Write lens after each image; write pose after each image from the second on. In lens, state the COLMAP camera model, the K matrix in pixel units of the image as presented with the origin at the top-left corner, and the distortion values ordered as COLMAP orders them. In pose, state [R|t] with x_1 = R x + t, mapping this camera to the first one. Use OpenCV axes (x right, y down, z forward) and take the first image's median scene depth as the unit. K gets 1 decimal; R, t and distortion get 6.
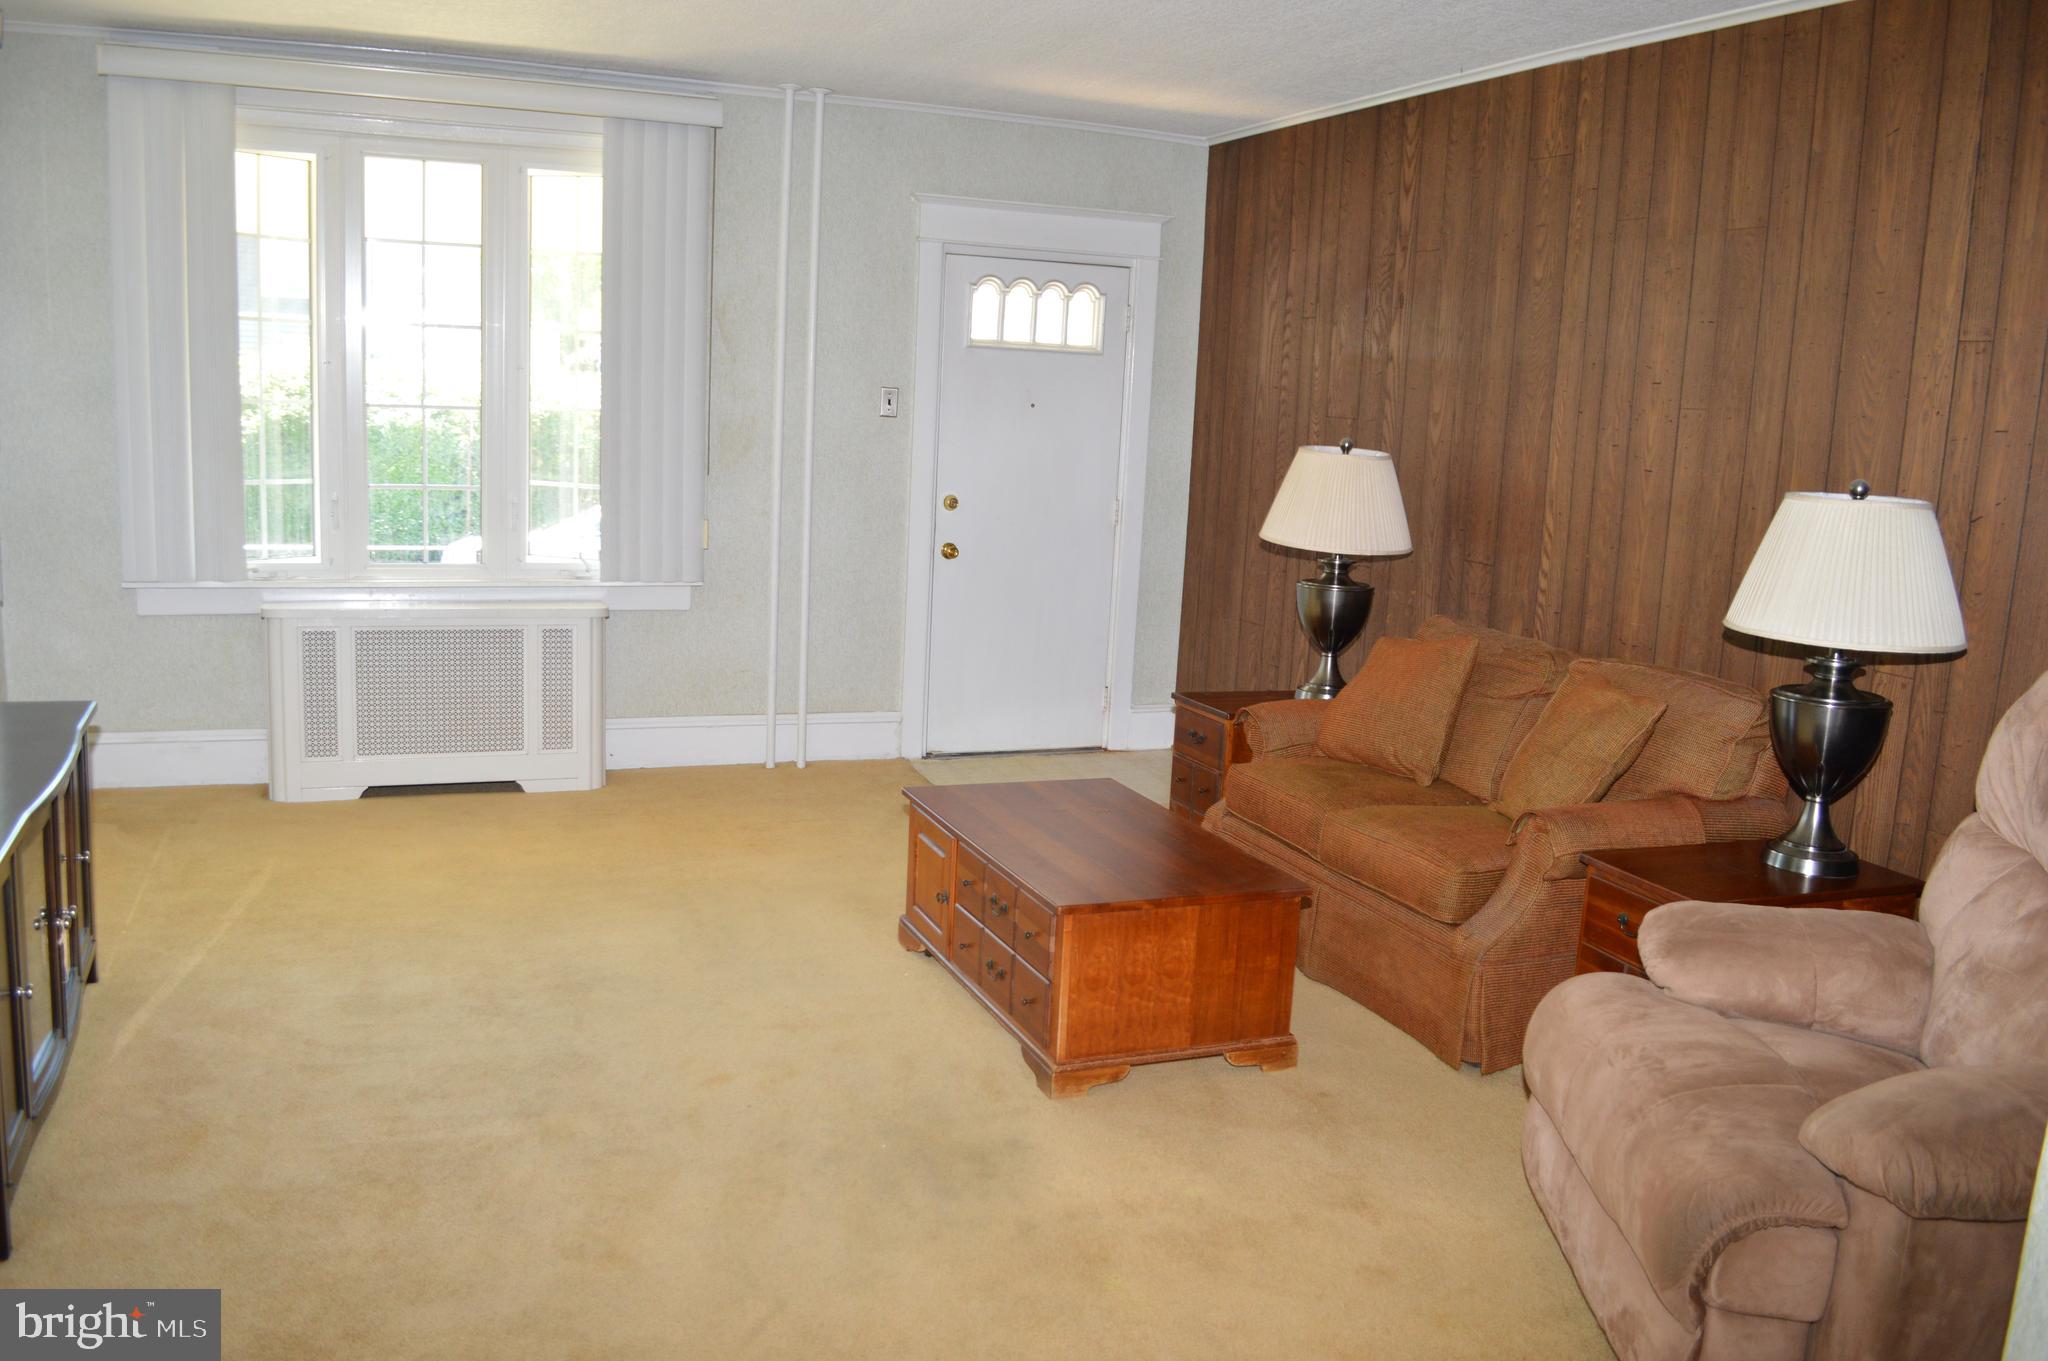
lens RADIAL K [[1636.1, 0, 1023.9], [0, 1636.1, 669.7], [0, 0, 1]] dist [-0.084849, 0.010552]
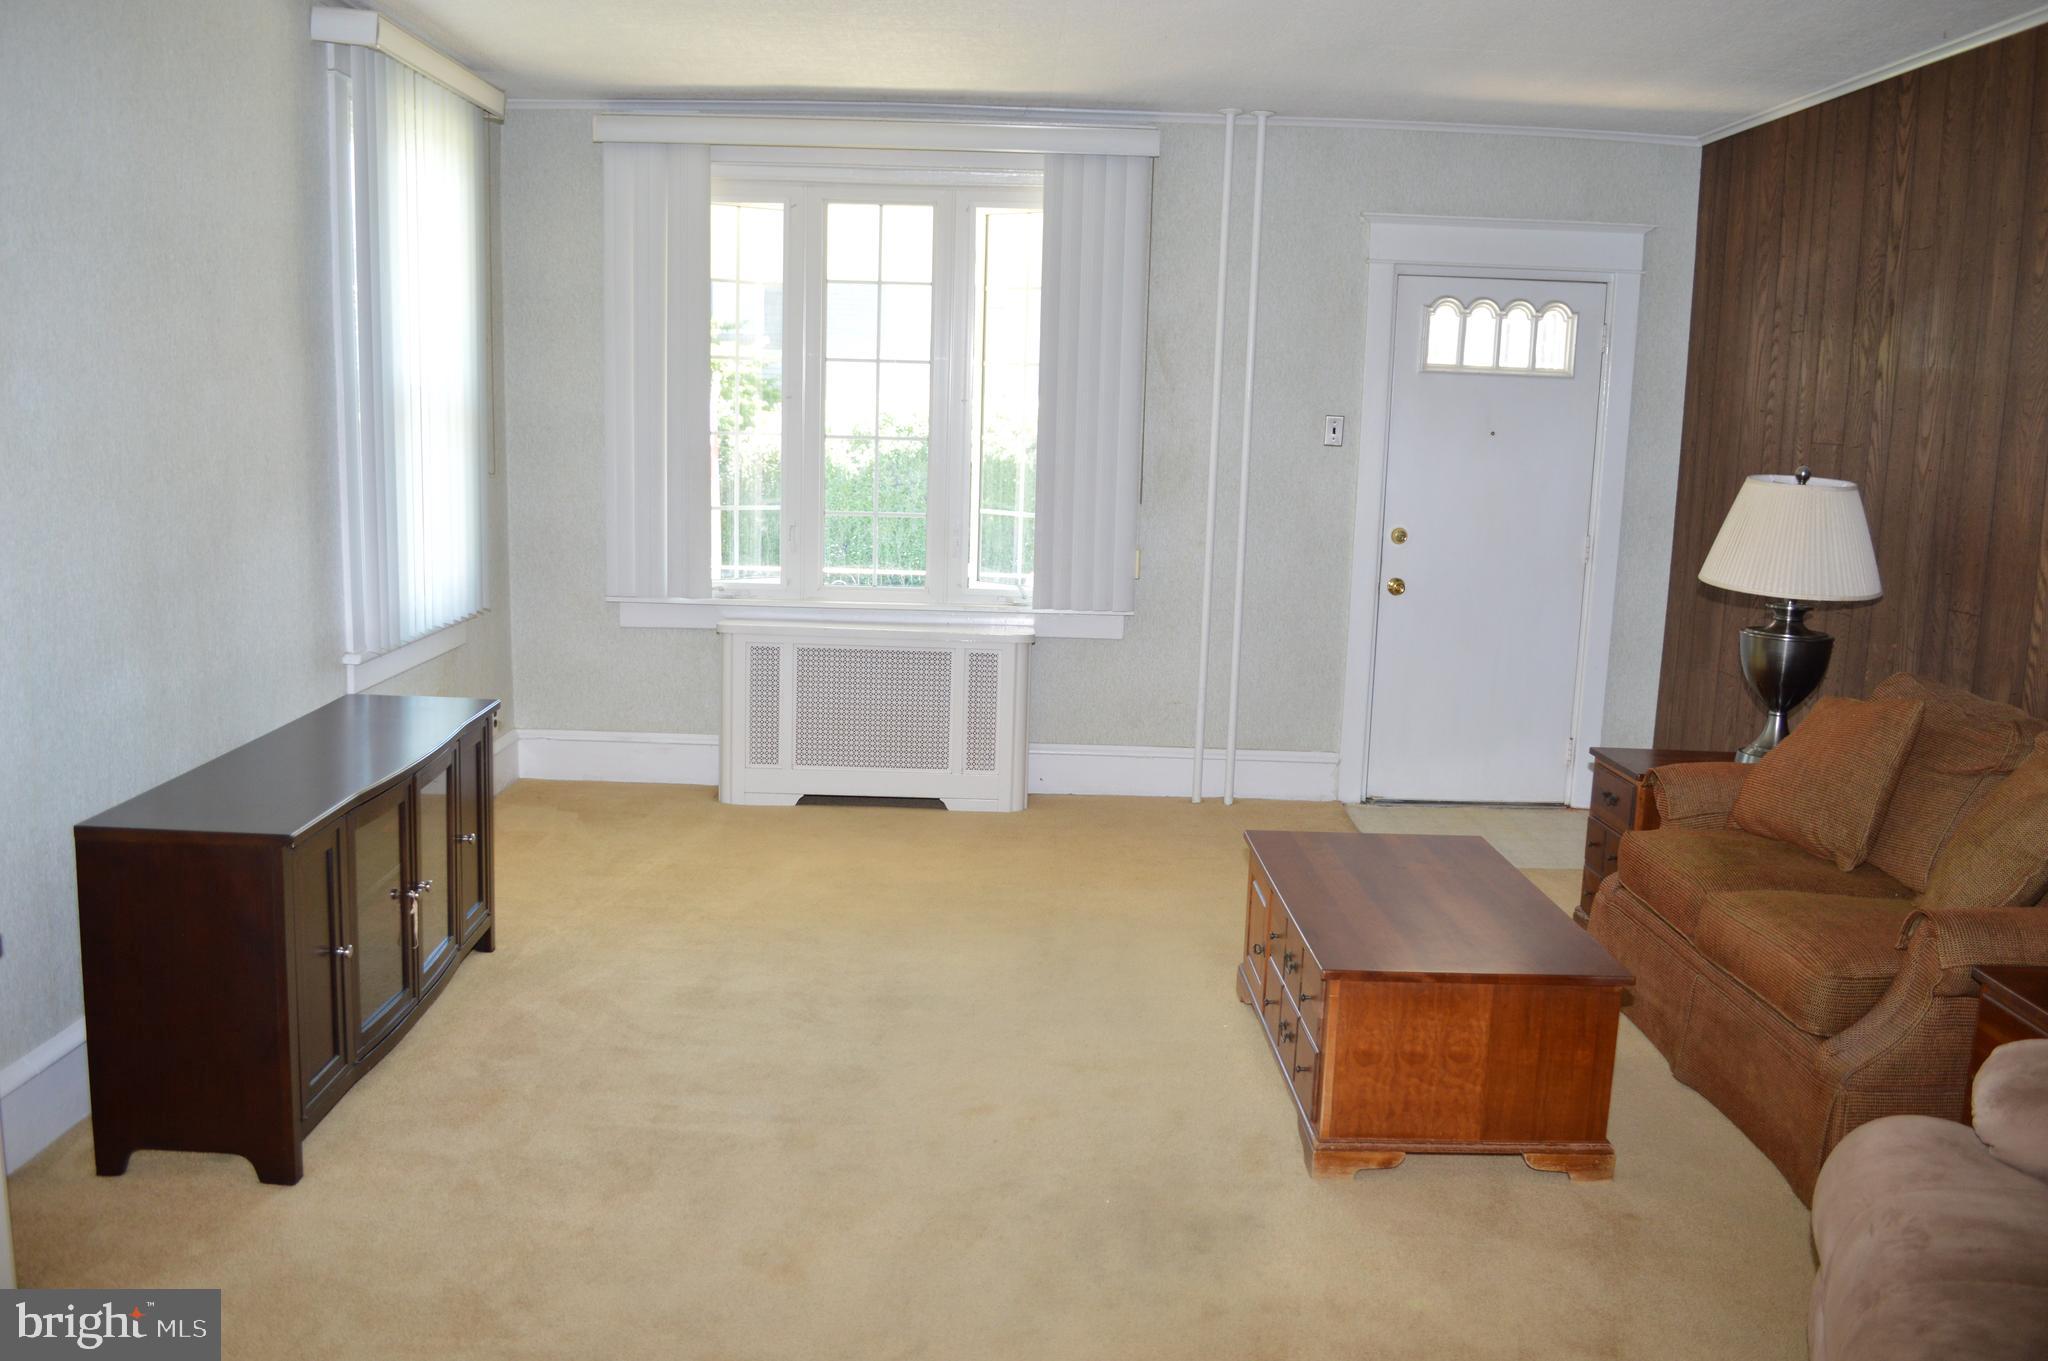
lens RADIAL K [[1636.1, 0, 1023.9], [0, 1636.1, 669.7], [0, 0, 1]] dist [-0.084849, 0.010552]
pose [[0.931390, 0.038543, -0.361977, 0.115175], [-0.046301, 0.998846, -0.012780, -0.002704], [0.361066, 0.028663, 0.932100, 0.048058]]
